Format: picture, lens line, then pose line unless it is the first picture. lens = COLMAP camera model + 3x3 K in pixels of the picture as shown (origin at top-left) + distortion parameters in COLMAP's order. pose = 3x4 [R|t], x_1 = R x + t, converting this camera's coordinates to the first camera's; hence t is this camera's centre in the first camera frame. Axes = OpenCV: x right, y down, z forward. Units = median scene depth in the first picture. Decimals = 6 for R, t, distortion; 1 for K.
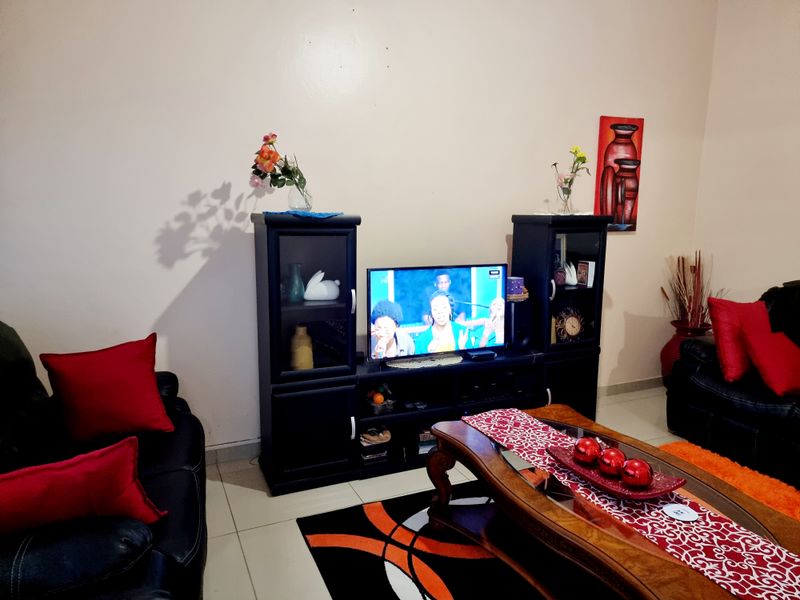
lens RADIAL K [[555.8, 0, 401.8], [0, 555.8, 299.4], [0, 0, 1]] dist [0.077667, -0.061973]
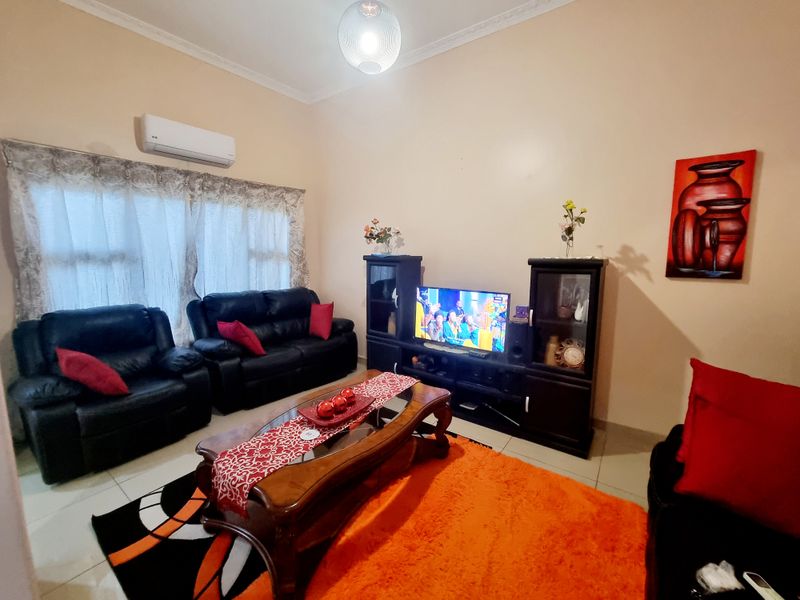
lens RADIAL K [[331.6, 0, 400.3], [0, 331.6, 296.1], [0, 0, 1]] dist [-0.001294, -0.000389]
pose [[0.492272, 0.108631, -0.863636, 0.877030], [-0.142043, 0.988908, 0.043423, -0.064305], [0.858774, 0.101298, 0.502242, 0.435568]]
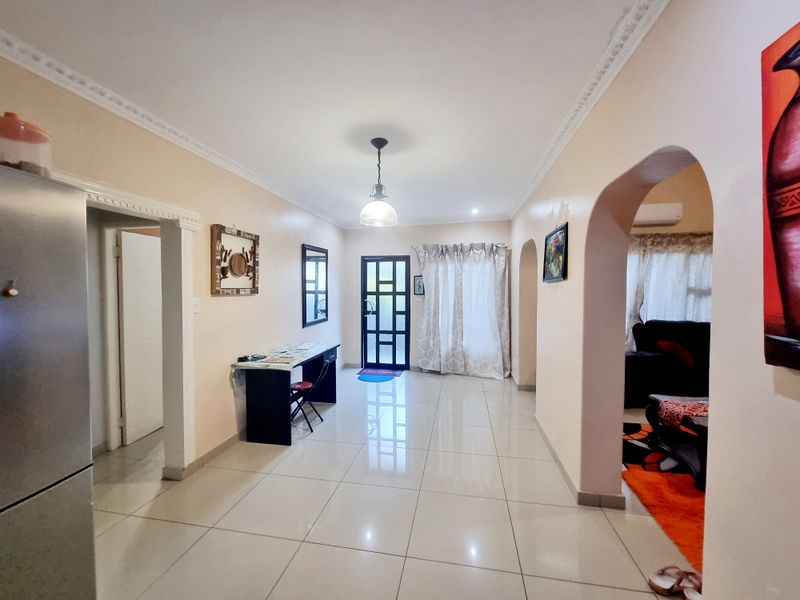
lens RADIAL K [[331.6, 0, 400.3], [0, 331.6, 296.1], [0, 0, 1]] dist [-0.001294, -0.000389]
pose [[-0.575069, 0.013326, -0.817996, 1.538071], [-0.139758, 0.983569, 0.114276, -0.050328], [0.806079, 0.180038, -0.563758, 0.348829]]
